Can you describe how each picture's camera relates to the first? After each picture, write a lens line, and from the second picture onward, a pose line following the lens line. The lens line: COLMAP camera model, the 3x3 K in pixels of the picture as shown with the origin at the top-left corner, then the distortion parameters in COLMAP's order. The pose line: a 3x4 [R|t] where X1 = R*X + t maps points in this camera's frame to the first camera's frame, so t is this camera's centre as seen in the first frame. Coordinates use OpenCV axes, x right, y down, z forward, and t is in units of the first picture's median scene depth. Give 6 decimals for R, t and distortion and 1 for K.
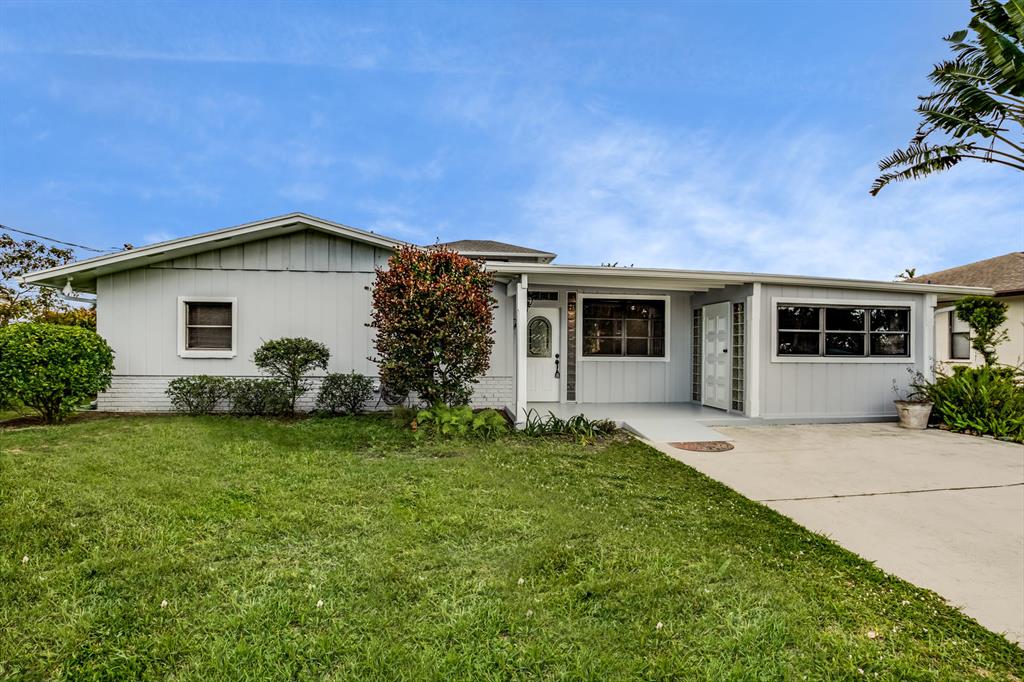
lens RADIAL K [[477.1, 0, 507.8], [0, 477.1, 354.9], [0, 0, 1]] dist [-0.038117, 0.001109]
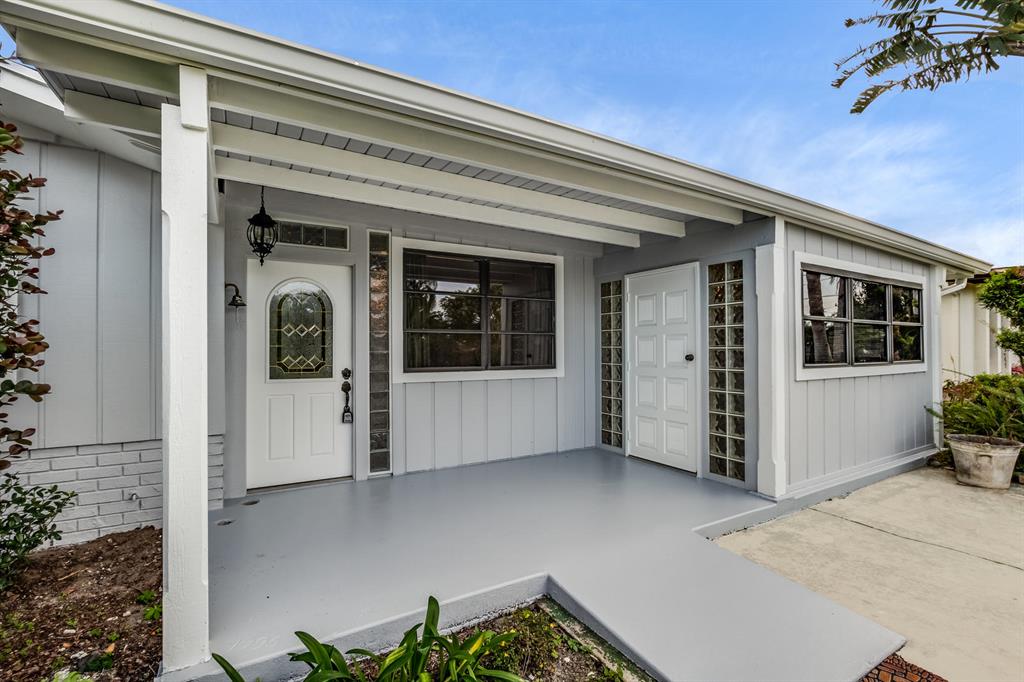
lens RADIAL K [[469.6, 0, 508.9], [0, 469.6, 342.9], [0, 0, 1]] dist [-0.024901, 0.001137]
pose [[0.912422, -0.007138, 0.409188, 0.072377], [0.015324, 0.999743, -0.016730, -0.019264], [-0.408963, 0.021535, 0.912297, 0.615871]]
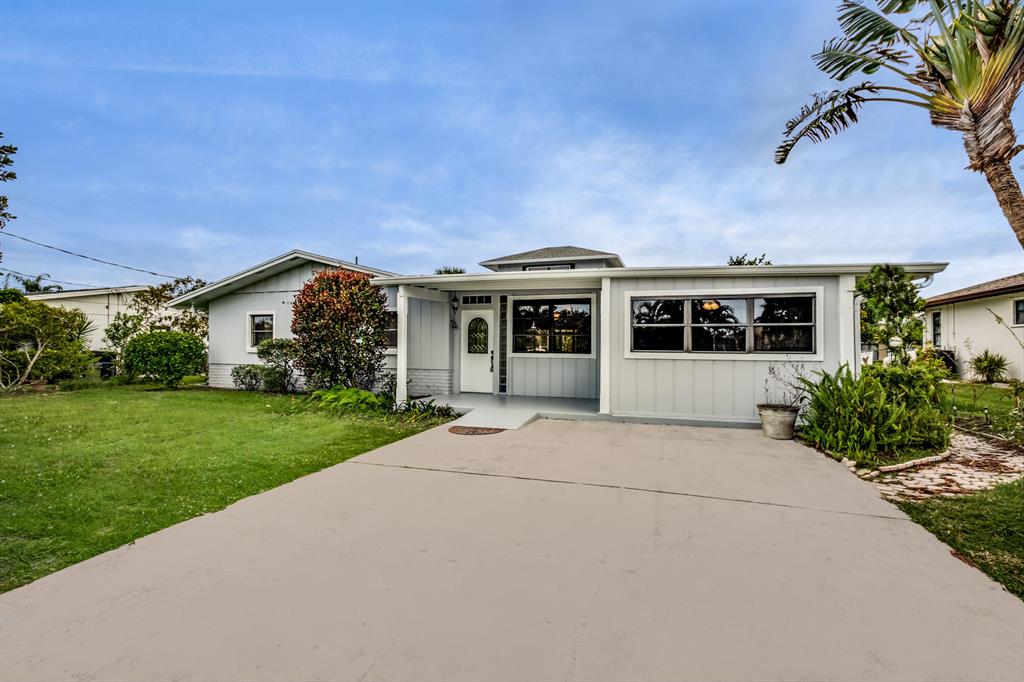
lens RADIAL K [[469.6, 0, 508.9], [0, 469.6, 342.9], [0, 0, 1]] dist [-0.024901, 0.001137]
pose [[0.903079, -0.006126, -0.429431, 0.702275], [-0.006218, 0.999607, -0.027337, 0.010904], [0.429429, 0.027358, 0.902686, 0.018226]]
